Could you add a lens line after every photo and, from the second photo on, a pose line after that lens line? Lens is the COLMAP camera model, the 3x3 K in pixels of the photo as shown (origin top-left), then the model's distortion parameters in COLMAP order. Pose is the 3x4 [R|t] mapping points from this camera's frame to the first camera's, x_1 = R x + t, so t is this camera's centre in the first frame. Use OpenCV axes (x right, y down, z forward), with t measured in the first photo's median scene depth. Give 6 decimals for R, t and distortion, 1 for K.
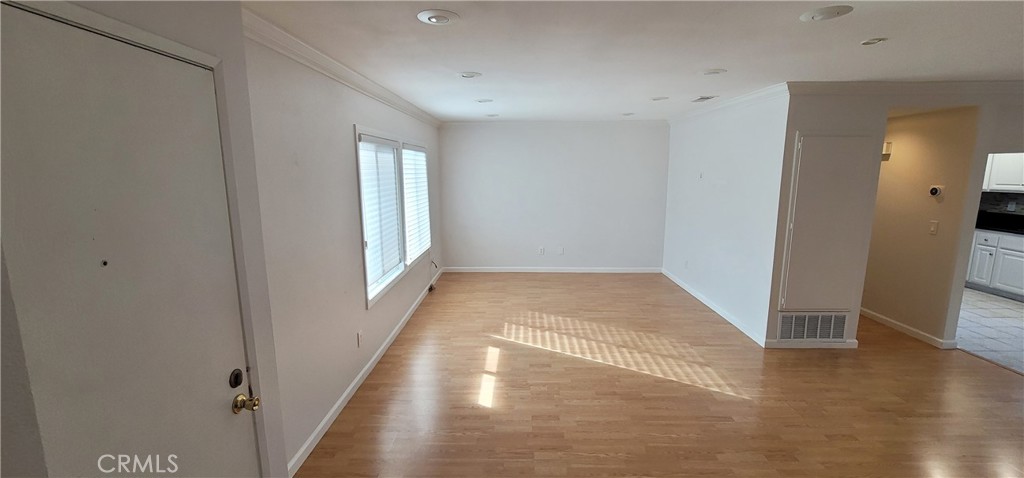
lens RADIAL K [[416.8, 0, 511.7], [0, 416.8, 239.4], [0, 0, 1]] dist [-0.003105, -0.000184]
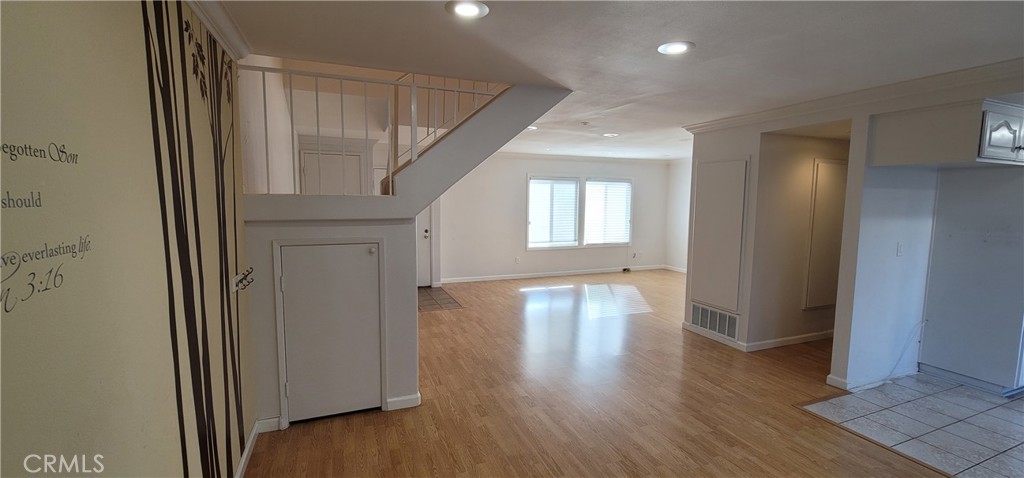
lens RADIAL K [[421.4, 0, 507.6], [0, 421.4, 238.0], [0, 0, 1]] dist [-0.004807, 0.002432]
pose [[0.390812, 0.094961, -0.915559, 1.574095], [-0.162288, 0.986191, 0.033013, 0.032397], [0.906051, 0.135683, 0.400827, -0.047725]]
